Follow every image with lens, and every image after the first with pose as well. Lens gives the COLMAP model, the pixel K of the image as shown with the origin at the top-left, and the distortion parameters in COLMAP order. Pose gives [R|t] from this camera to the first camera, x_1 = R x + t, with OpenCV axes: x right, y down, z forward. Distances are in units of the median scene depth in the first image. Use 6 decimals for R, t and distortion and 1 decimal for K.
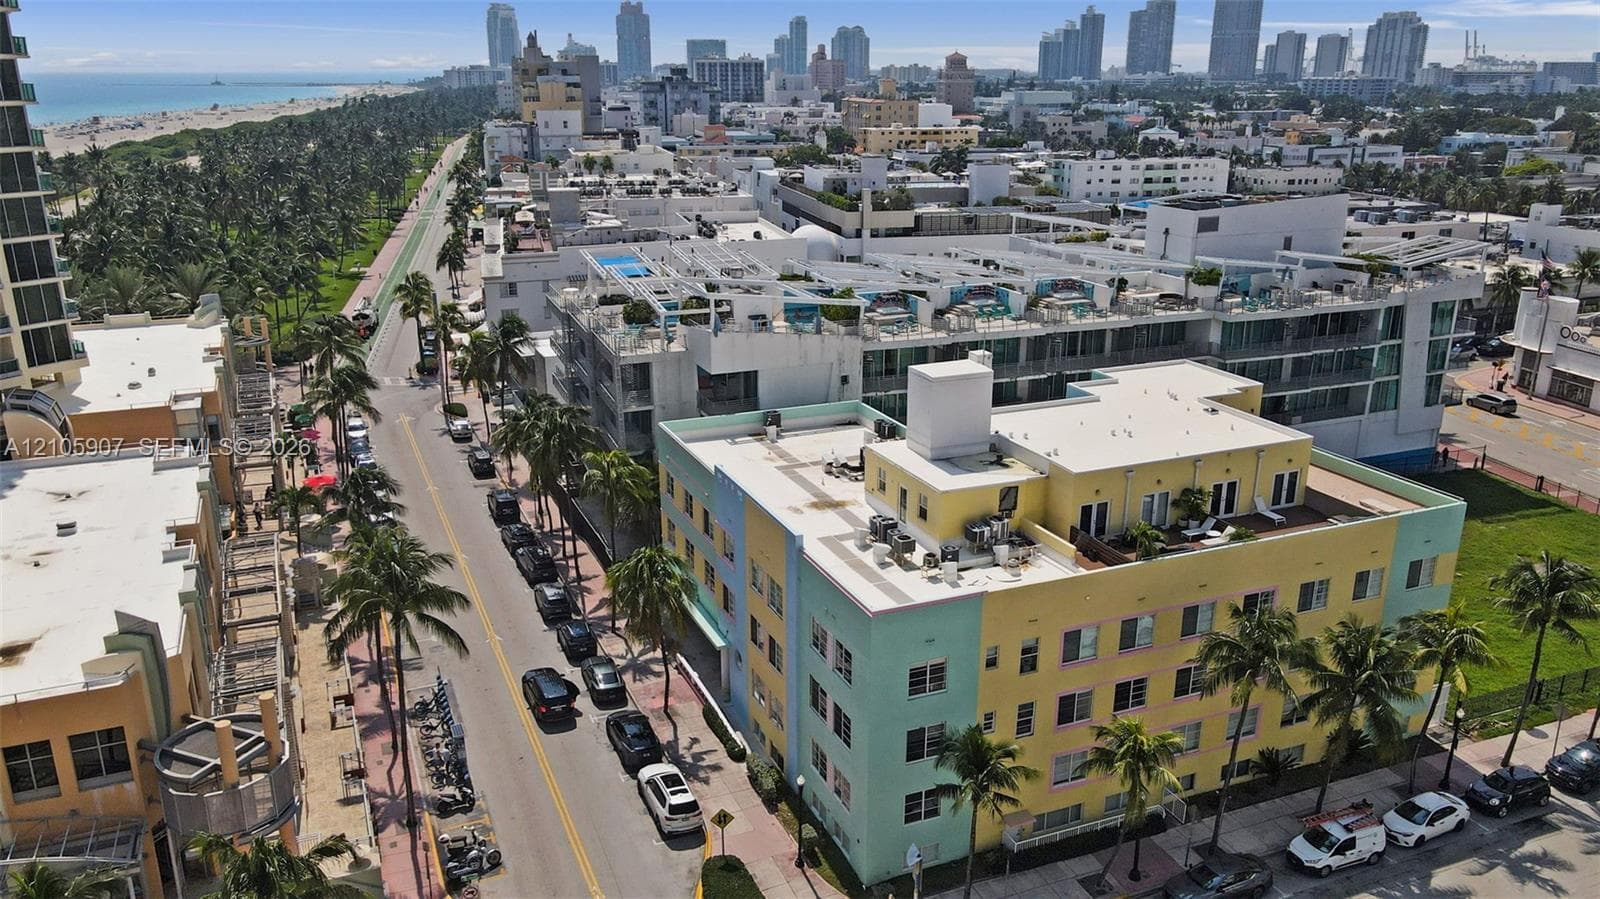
lens RADIAL K [[1210.2, 0, 800.0], [0, 1210.2, 449.5], [0, 0, 1]] dist [0.005258, 0.001580]
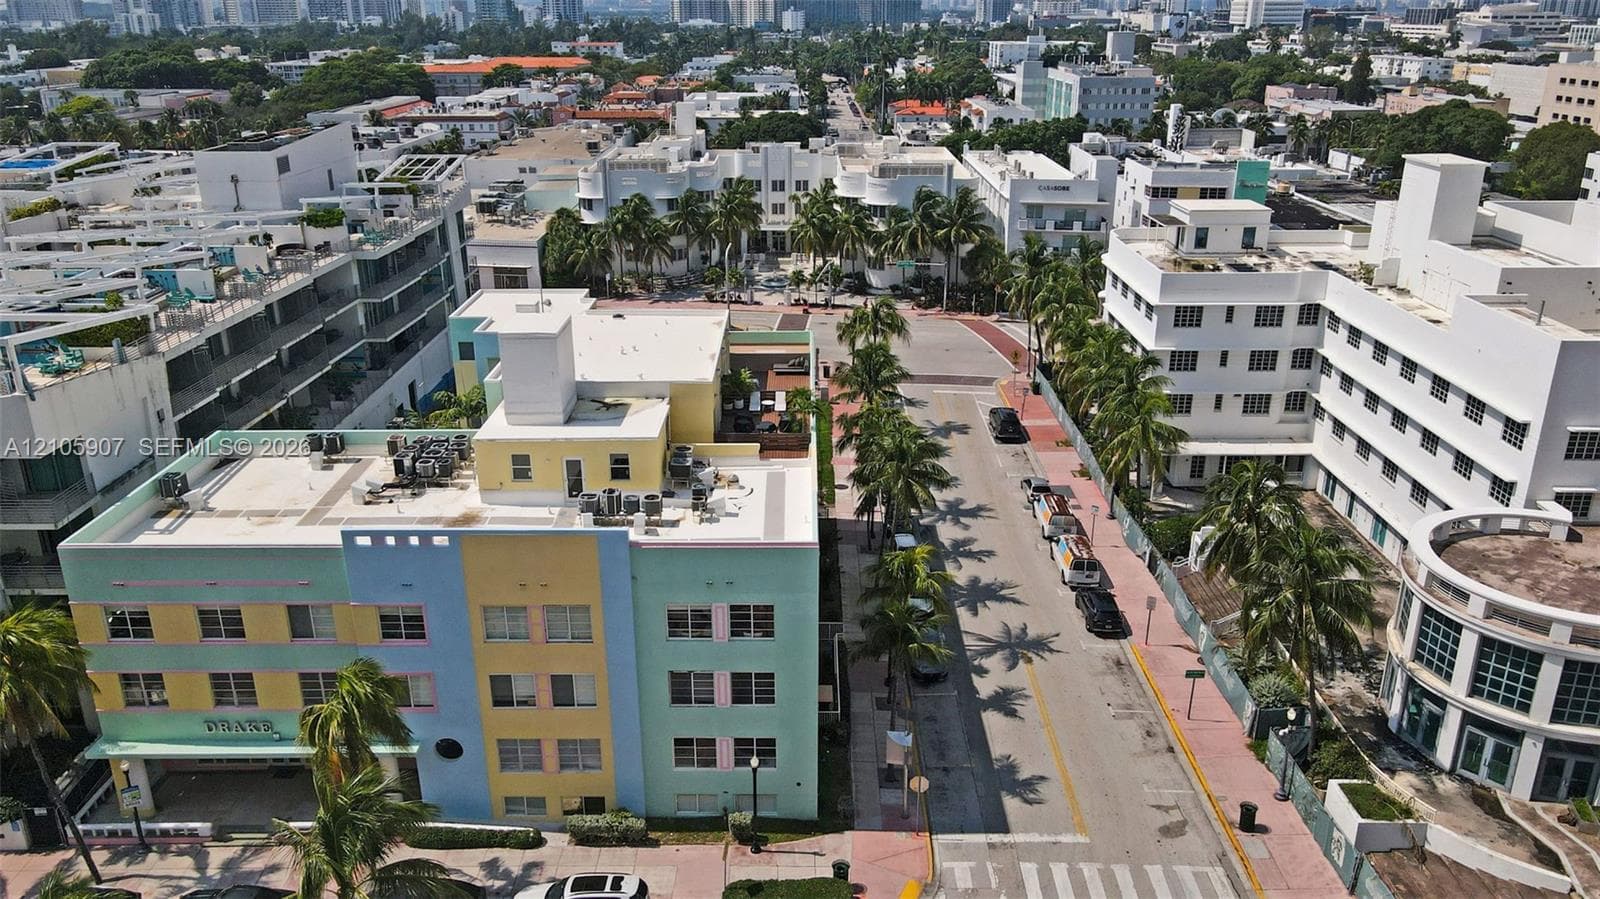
lens RADIAL K [[1210.2, 0, 800.0], [0, 1210.2, 449.5], [0, 0, 1]] dist [0.005258, 0.001580]
pose [[0.394612, -0.317207, 0.862358, -0.492581], [0.278646, 0.935637, 0.216654, -0.097817], [-0.875578, 0.154798, 0.457602, 0.356950]]
